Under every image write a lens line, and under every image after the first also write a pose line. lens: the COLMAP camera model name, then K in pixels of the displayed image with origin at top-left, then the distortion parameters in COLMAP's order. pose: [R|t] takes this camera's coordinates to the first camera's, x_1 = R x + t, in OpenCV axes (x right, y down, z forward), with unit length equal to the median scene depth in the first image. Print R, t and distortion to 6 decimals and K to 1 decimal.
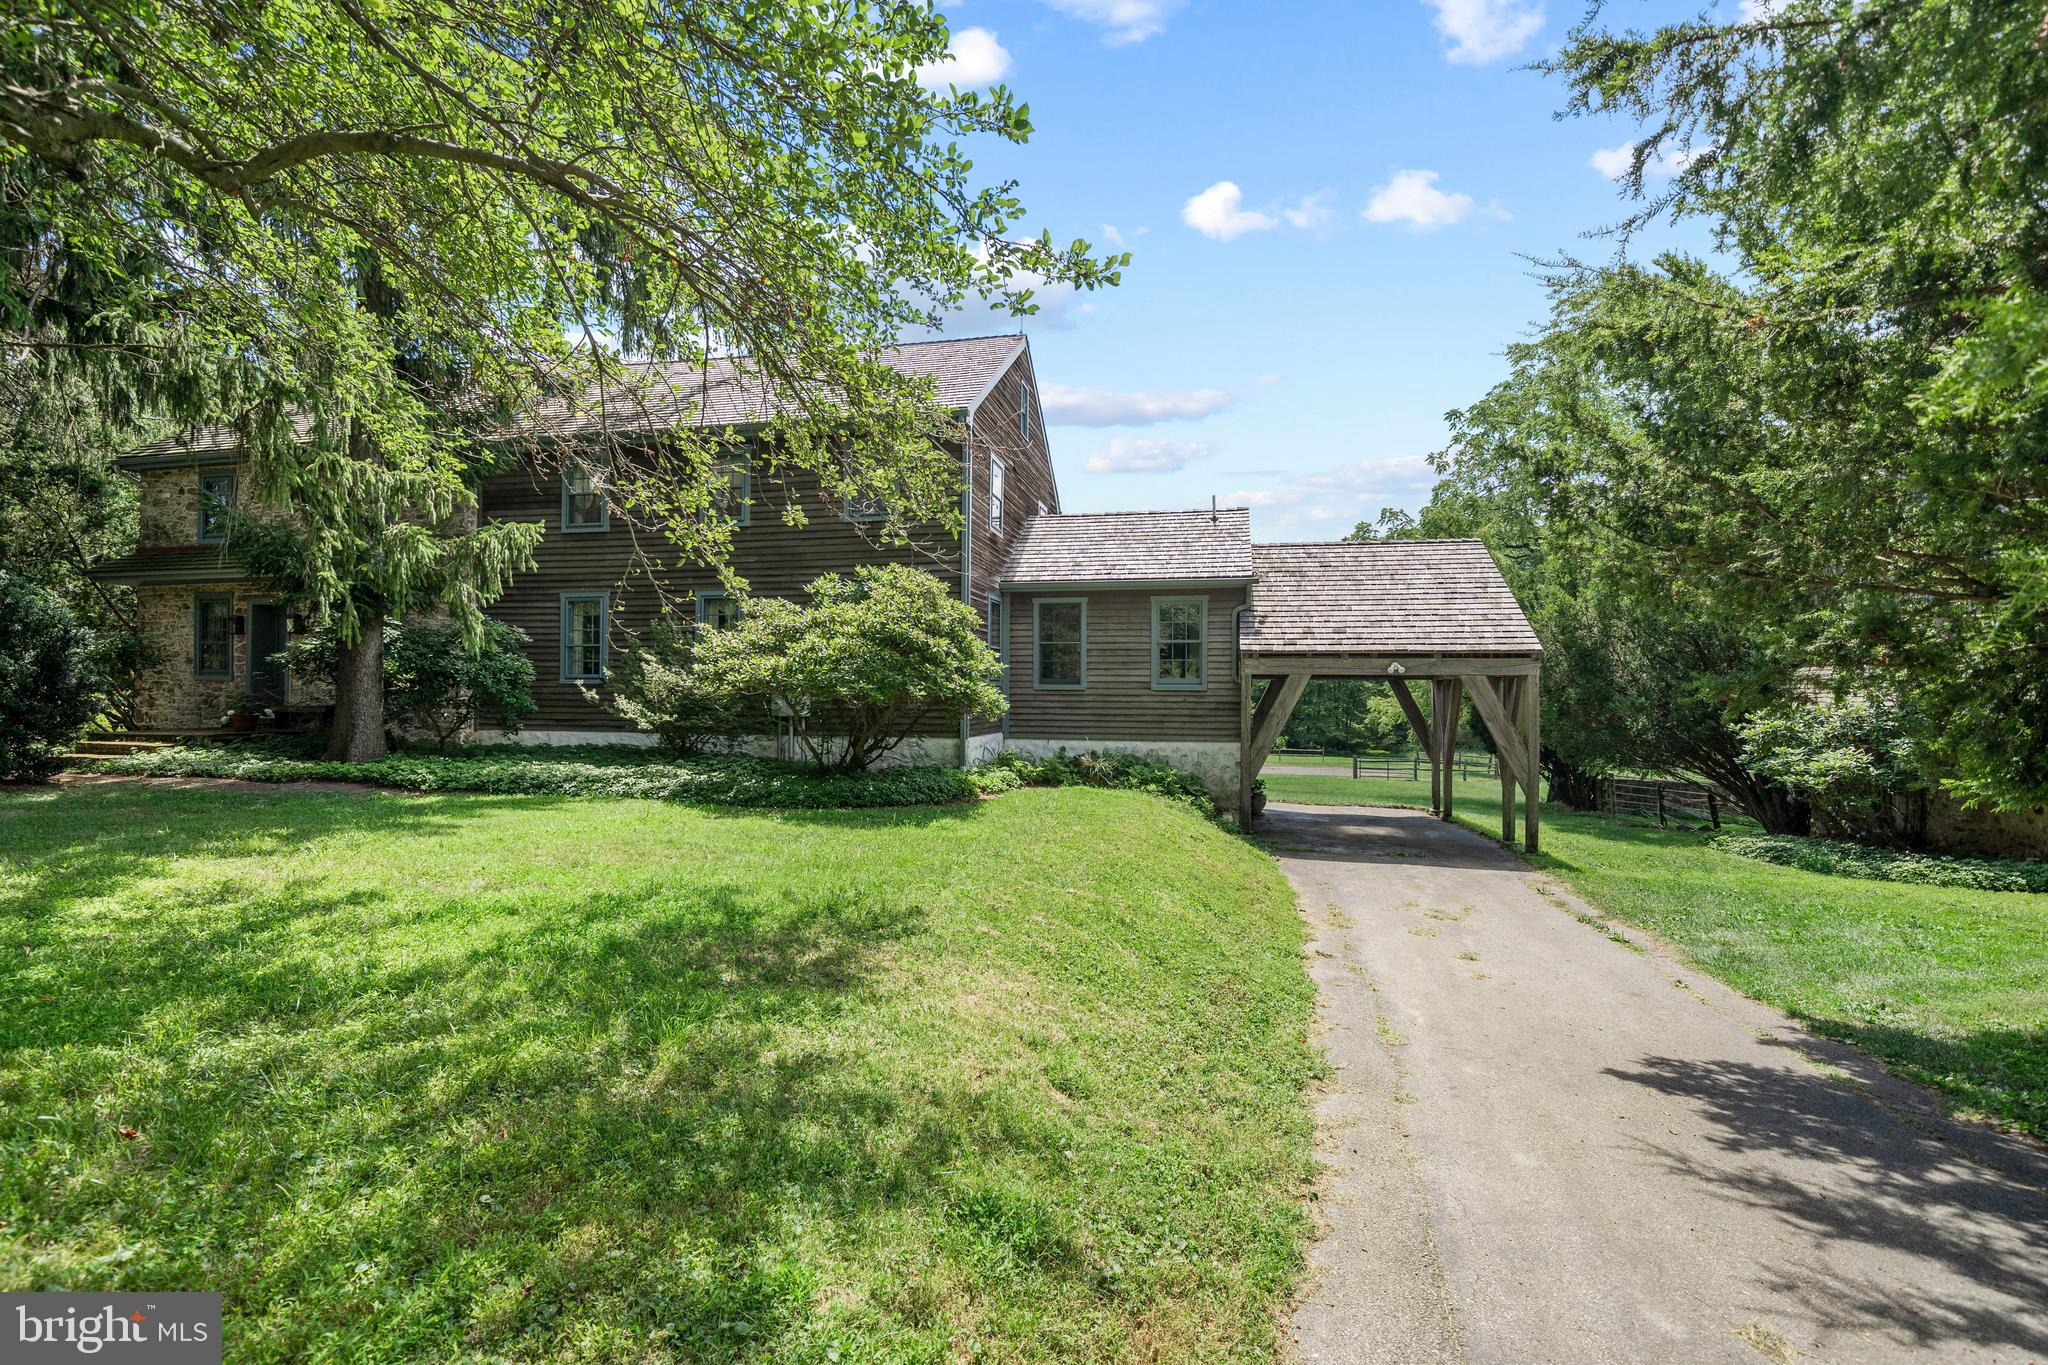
lens RADIAL K [[890.7, 0, 1029.5], [0, 890.7, 683.2], [0, 0, 1]] dist [0.001865, 0.000185]
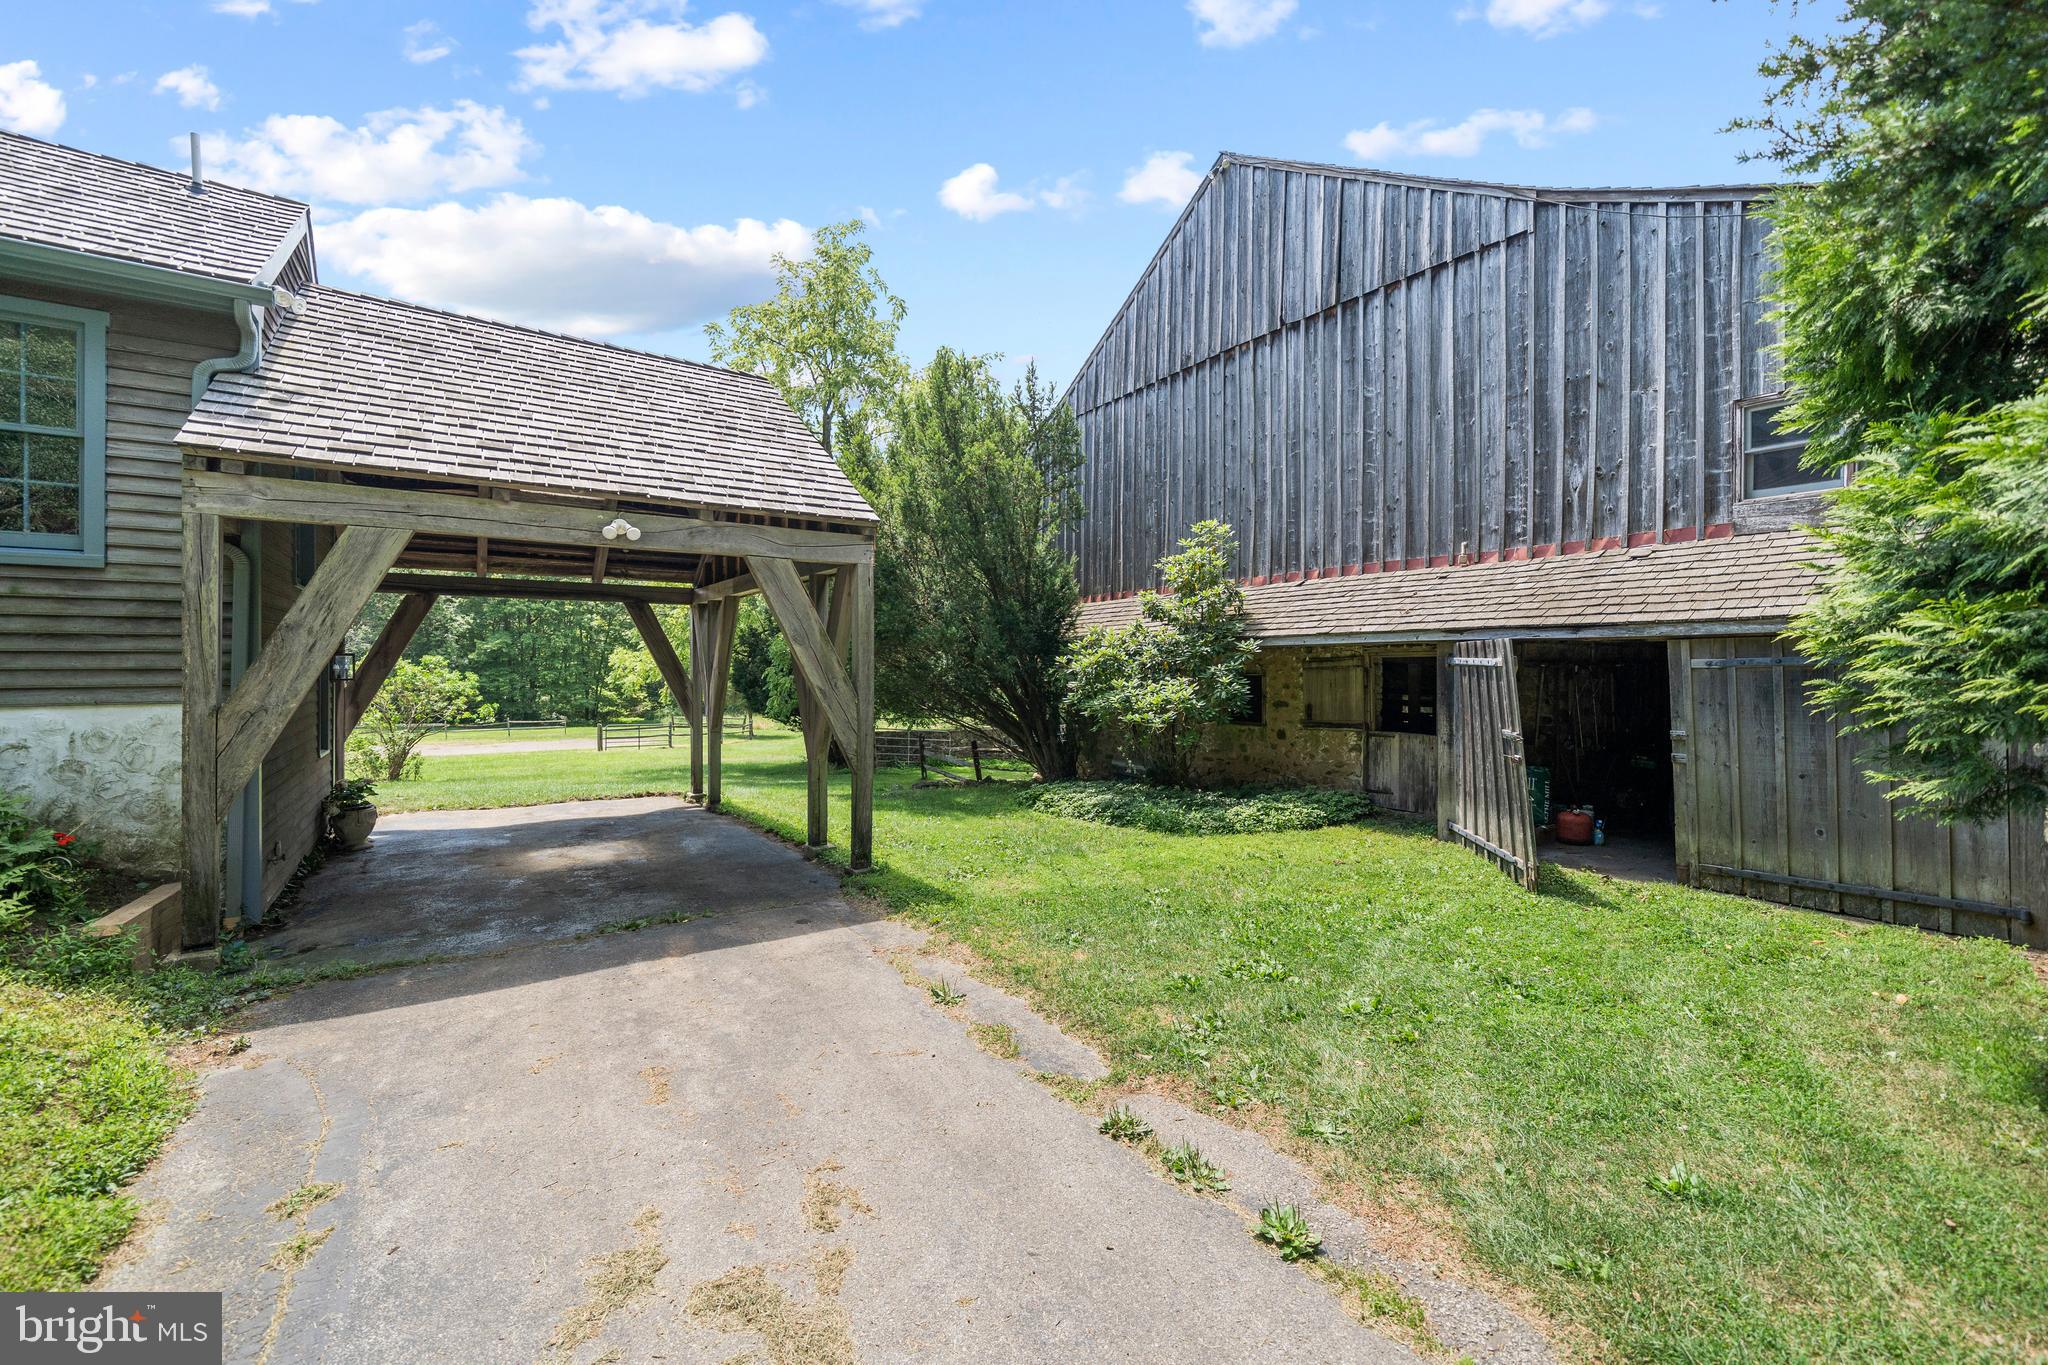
lens RADIAL K [[800.1, 0, 1027.7], [0, 800.1, 667.8], [0, 0, 1]] dist [0.000754, -0.000007]
pose [[0.677761, -0.006980, 0.735249, 0.234497], [-0.002877, 0.999922, 0.012145, 0.048528], [-0.735277, -0.010347, 0.677688, 0.529314]]
